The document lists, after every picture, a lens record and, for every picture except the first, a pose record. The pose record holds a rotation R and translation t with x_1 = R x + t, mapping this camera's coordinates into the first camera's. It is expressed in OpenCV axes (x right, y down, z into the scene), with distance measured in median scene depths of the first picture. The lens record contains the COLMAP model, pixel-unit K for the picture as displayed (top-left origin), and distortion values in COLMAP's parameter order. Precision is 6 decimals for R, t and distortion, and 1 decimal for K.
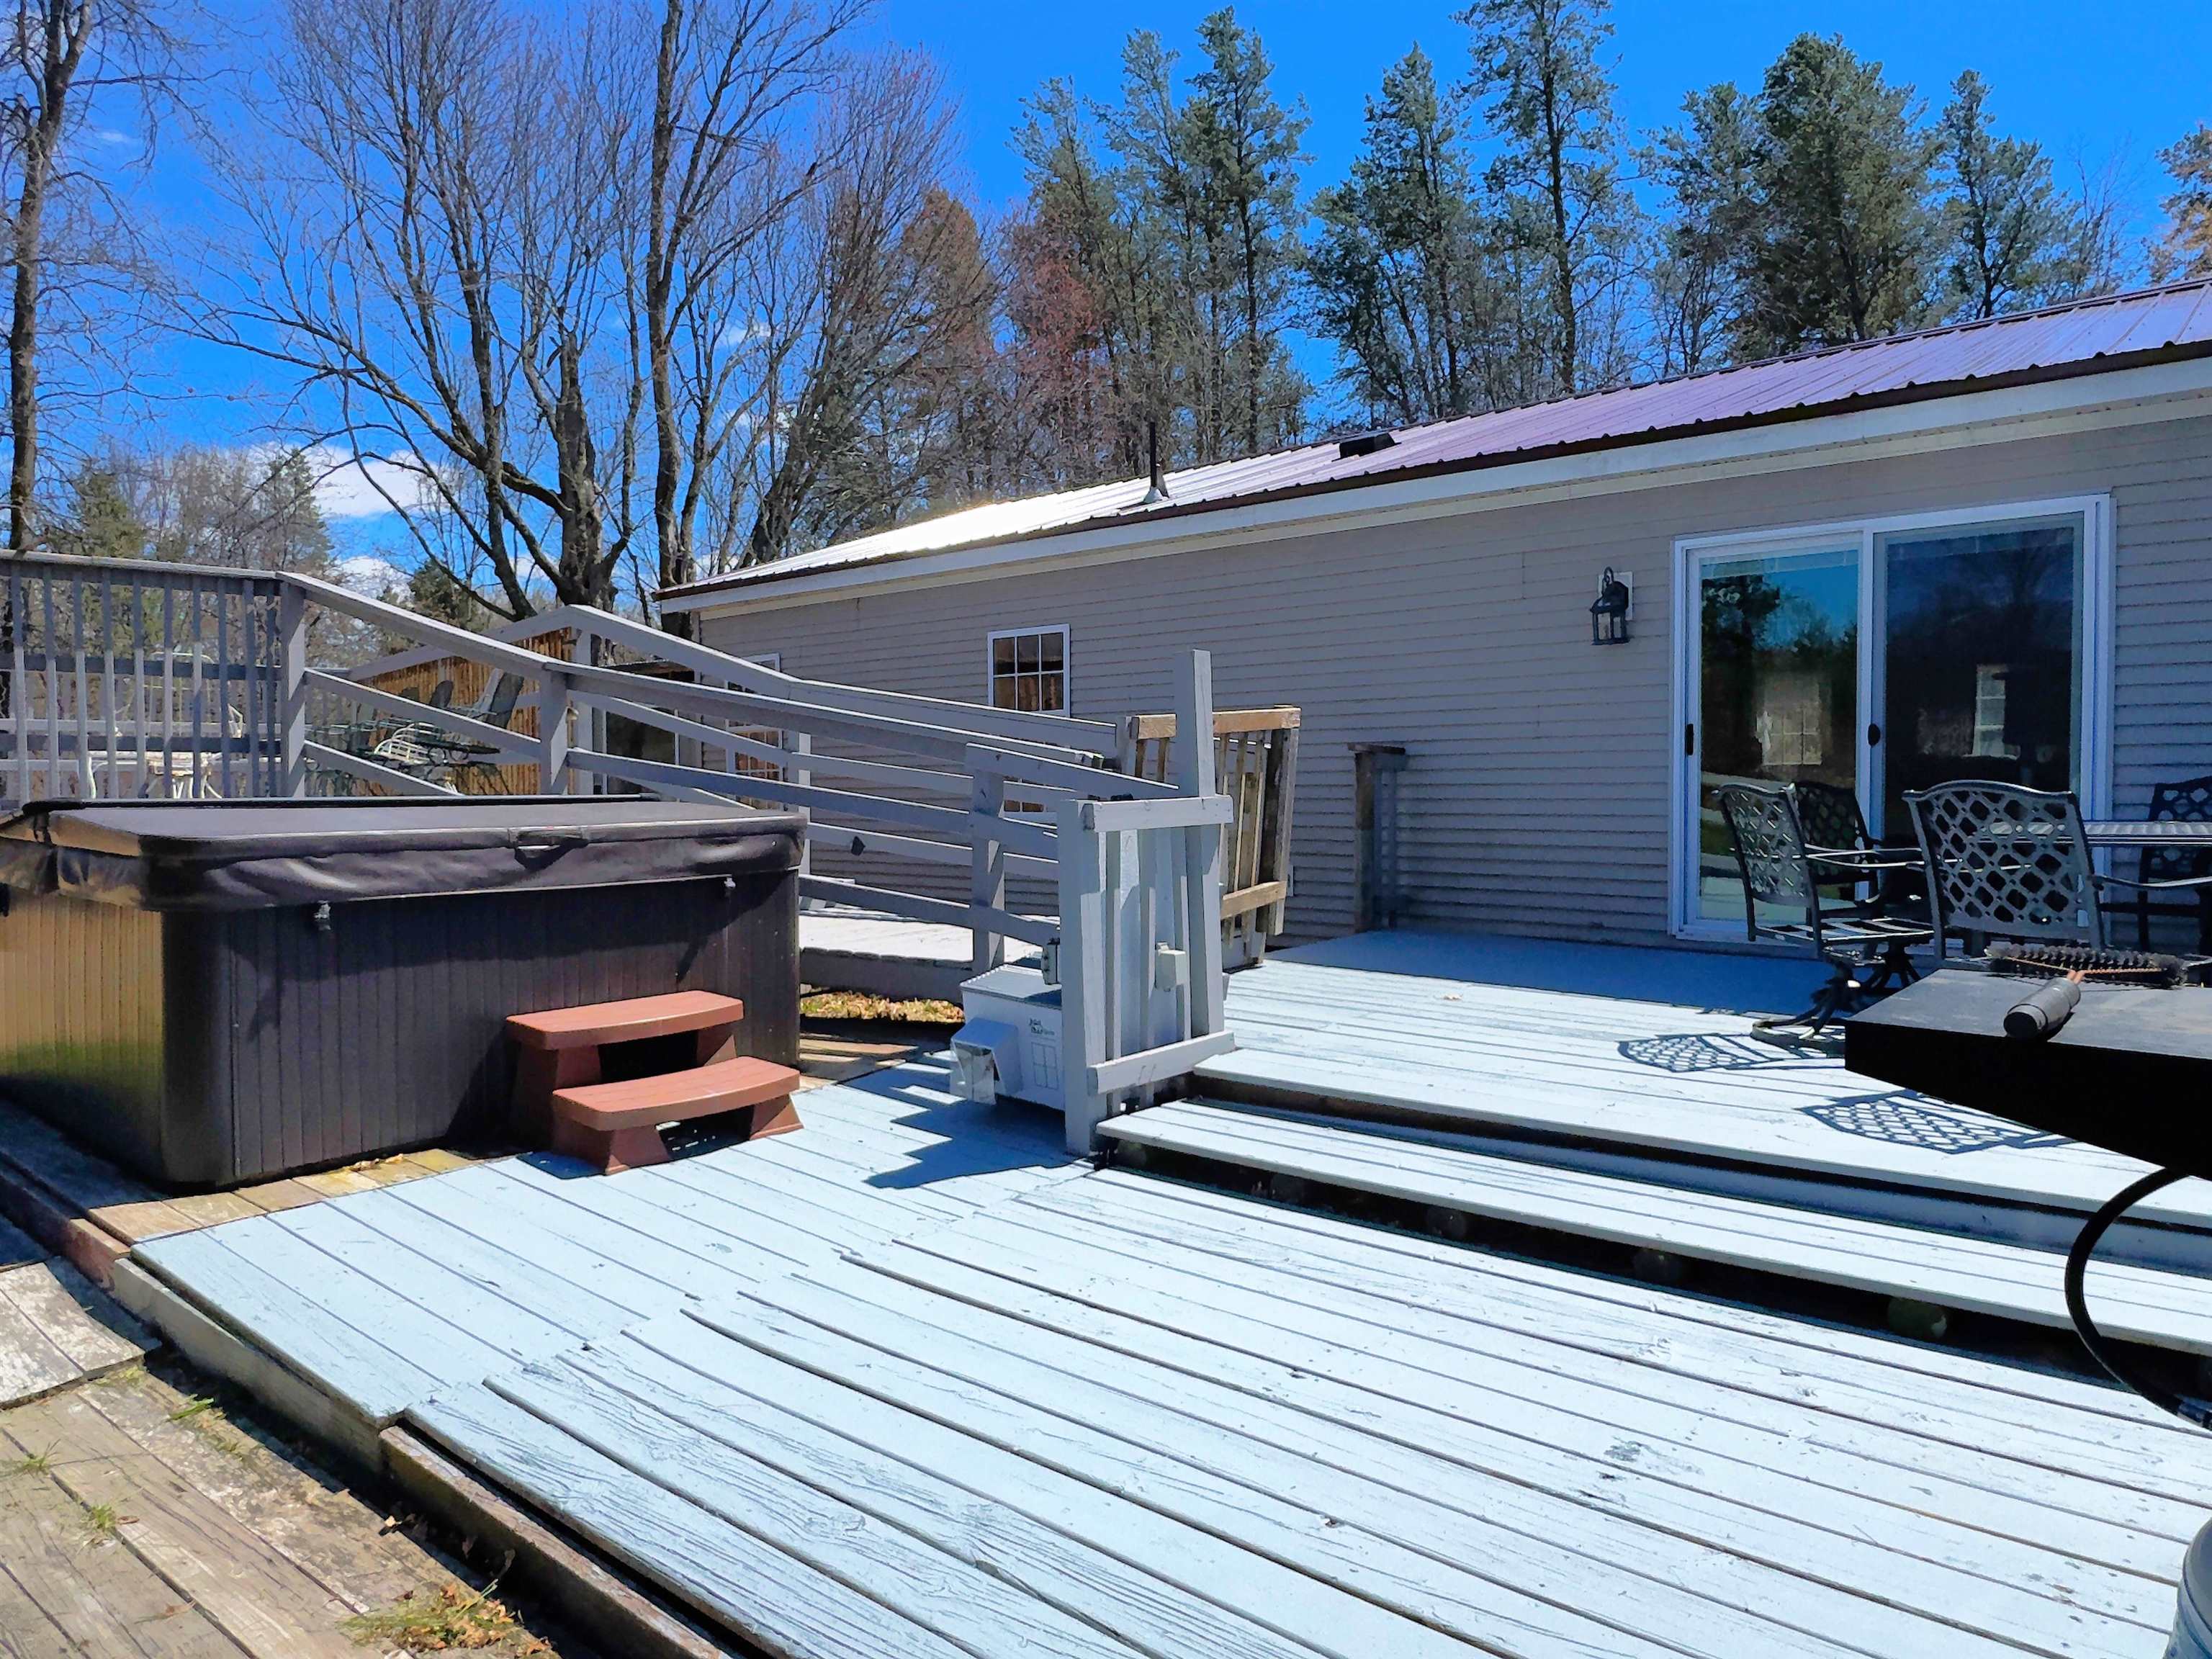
lens RADIAL K [[1382.4, 0, 1107.5], [0, 1382.4, 819.0], [0, 0, 1]] dist [-0.002605, 0.003593]
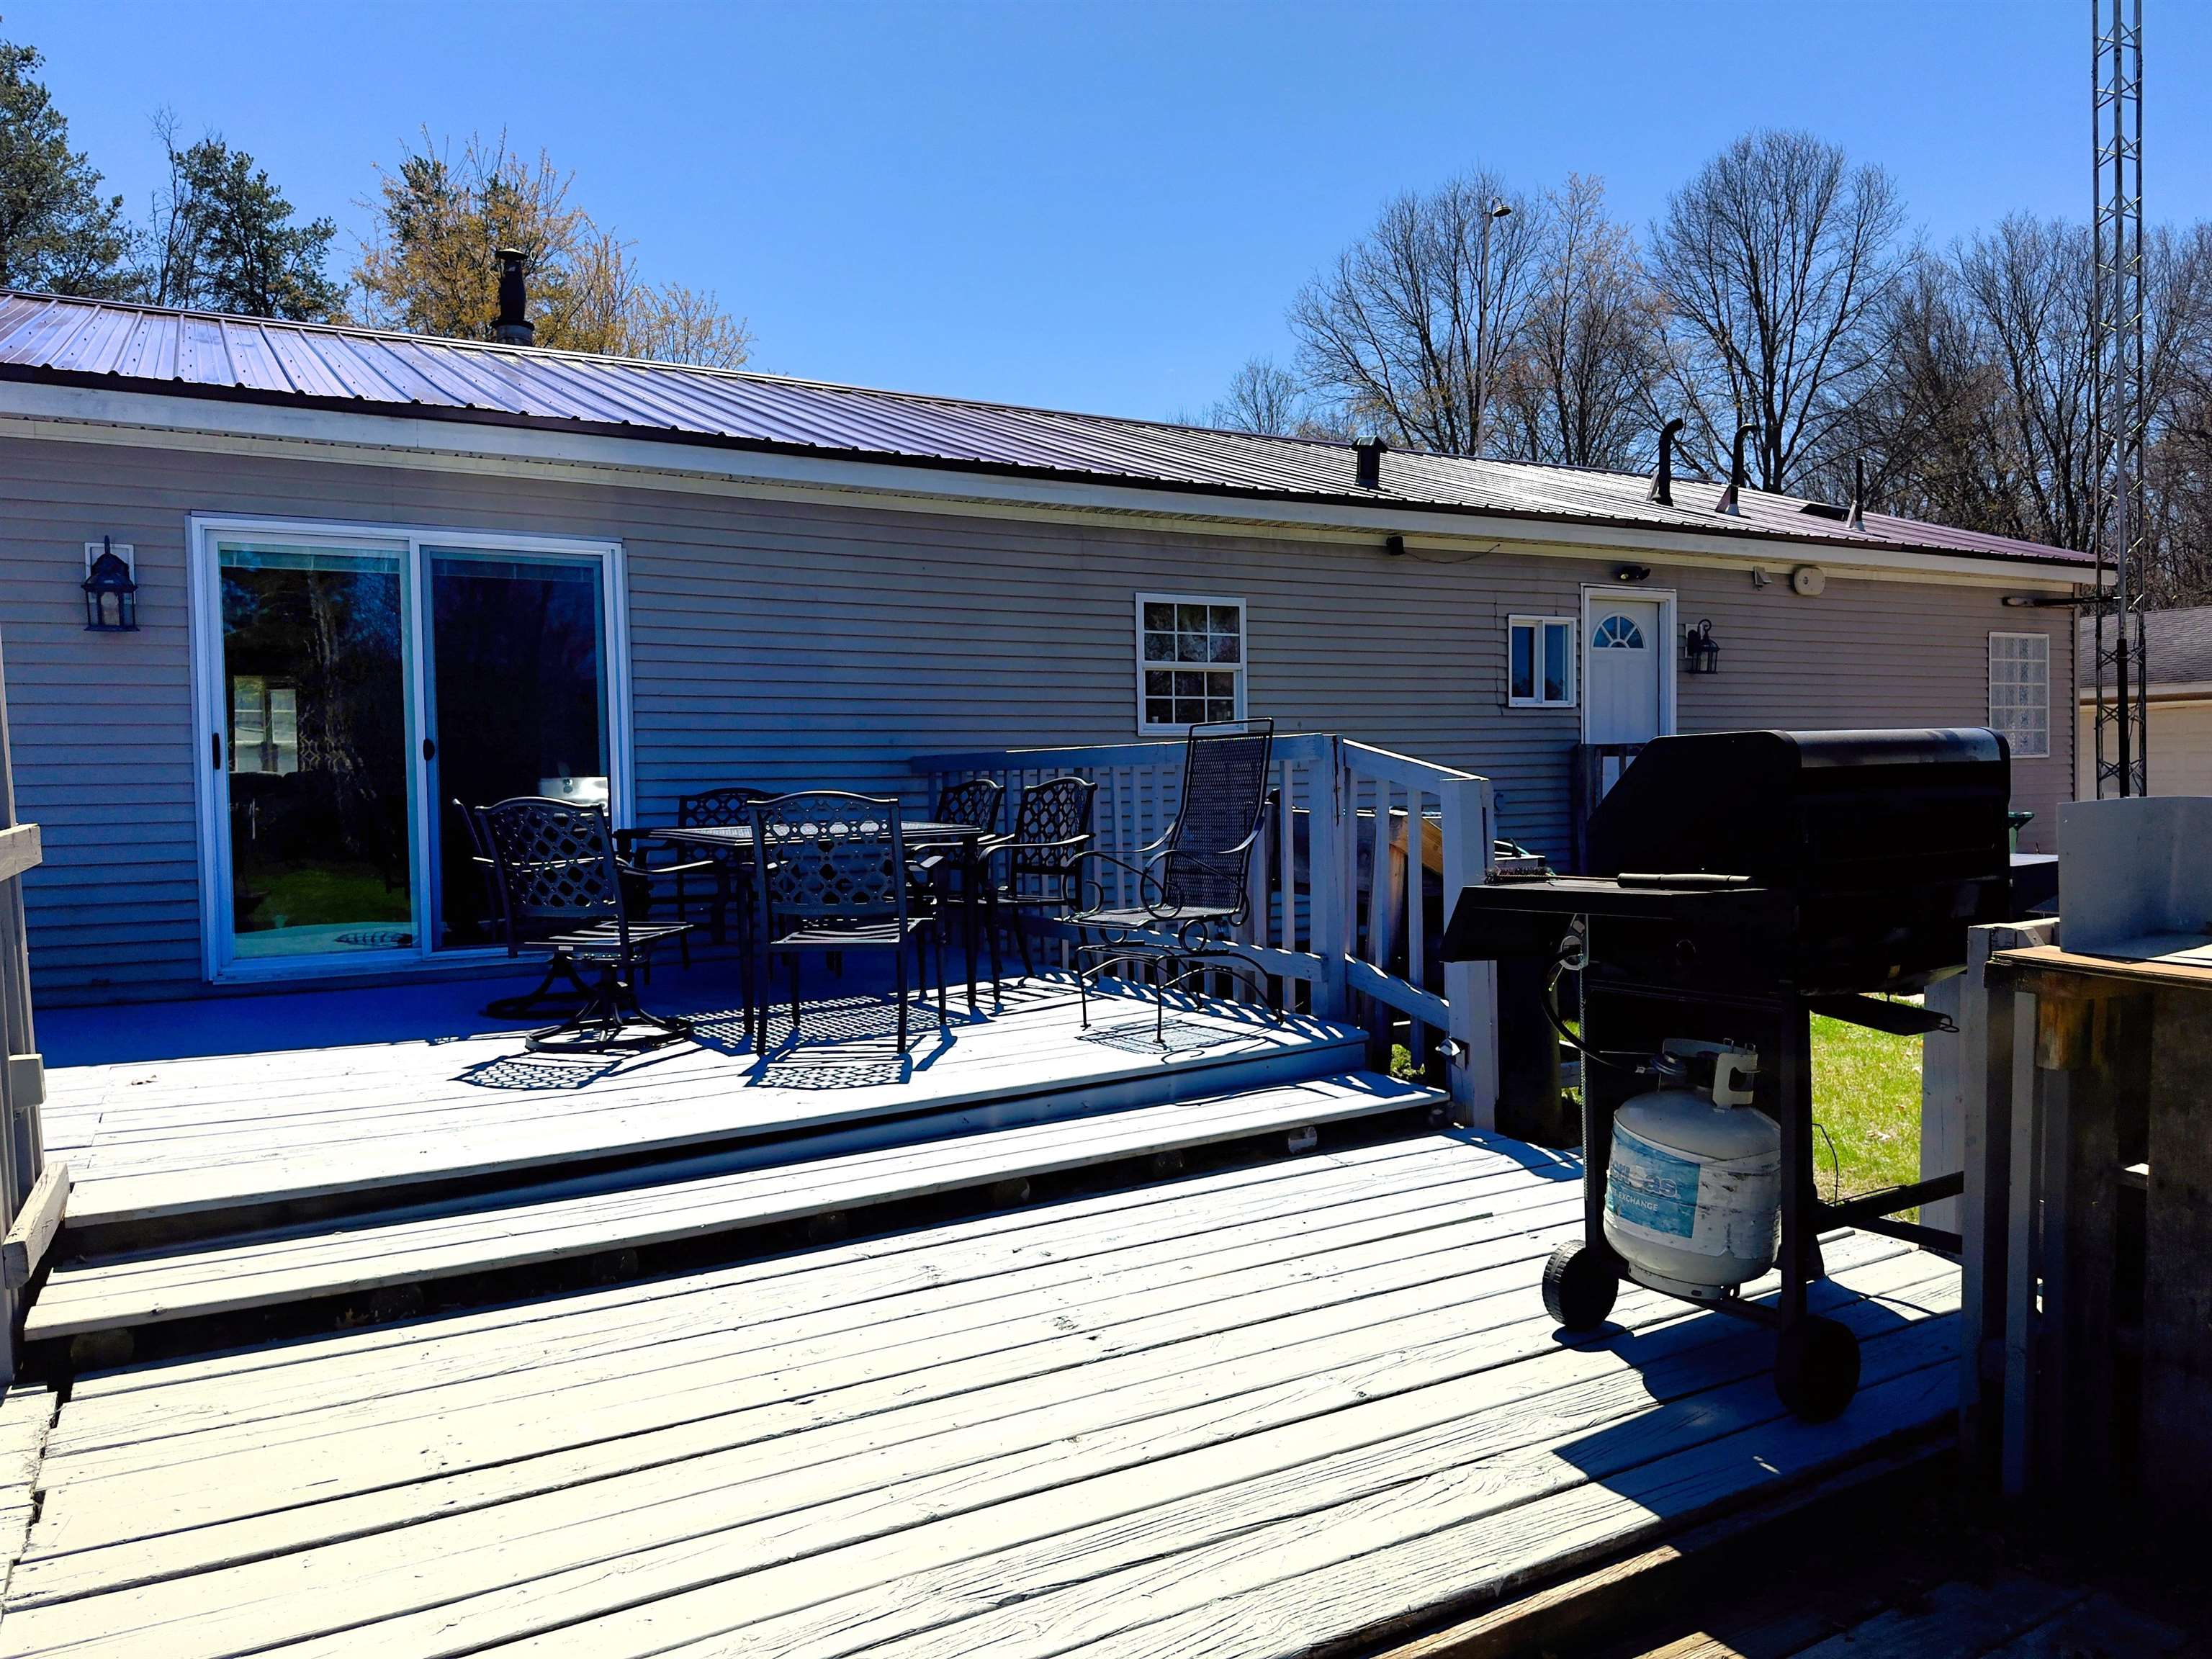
lens RADIAL K [[1530.5, 0, 1101.9], [0, 1530.5, 860.3], [0, 0, 1]] dist [0.034208, -0.033519]
pose [[0.360709, -0.051681, 0.931246, -0.277916], [0.041228, 0.998371, 0.039437, -0.005240], [-0.931767, 0.024168, 0.362252, 0.141406]]
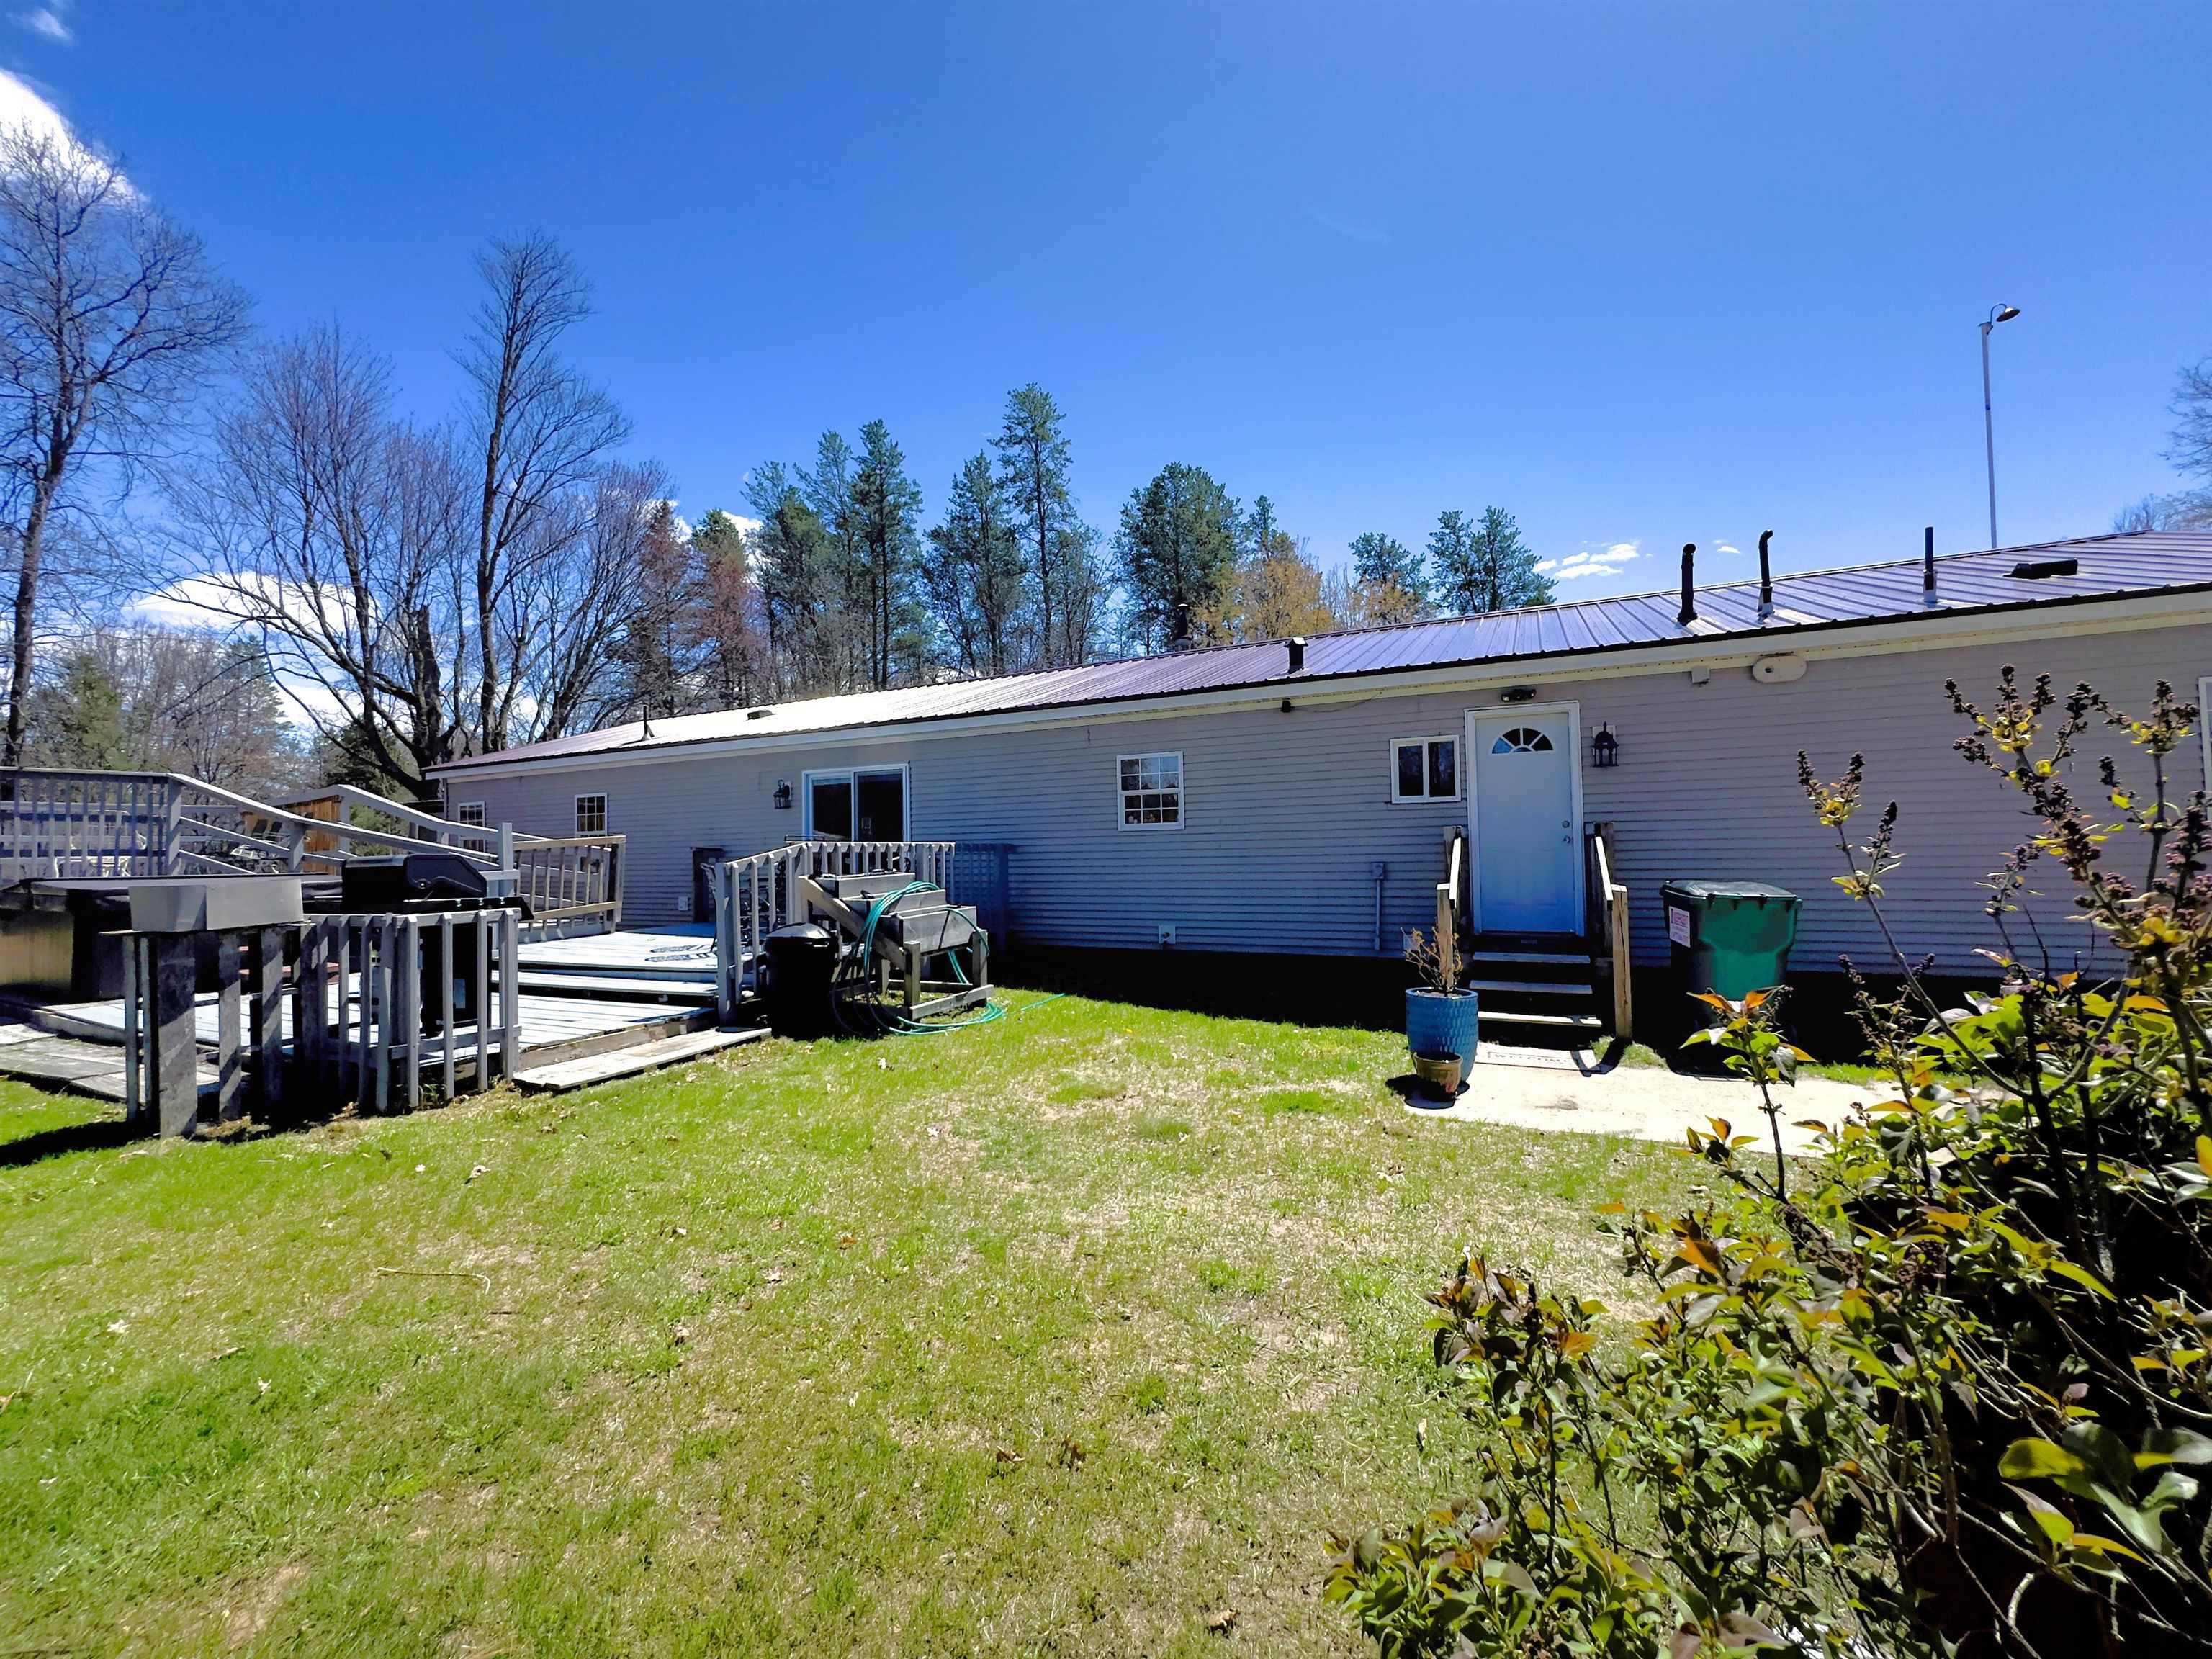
lens RADIAL K [[883.8, 0, 1116.3], [0, 883.8, 829.0], [0, 0, 1]] dist [-0.000750, 0.000191]
pose [[0.972890, -0.004845, 0.231219, 0.578734], [0.018156, 0.998295, -0.055478, 0.015815], [-0.230556, 0.058172, 0.971319, -0.753019]]
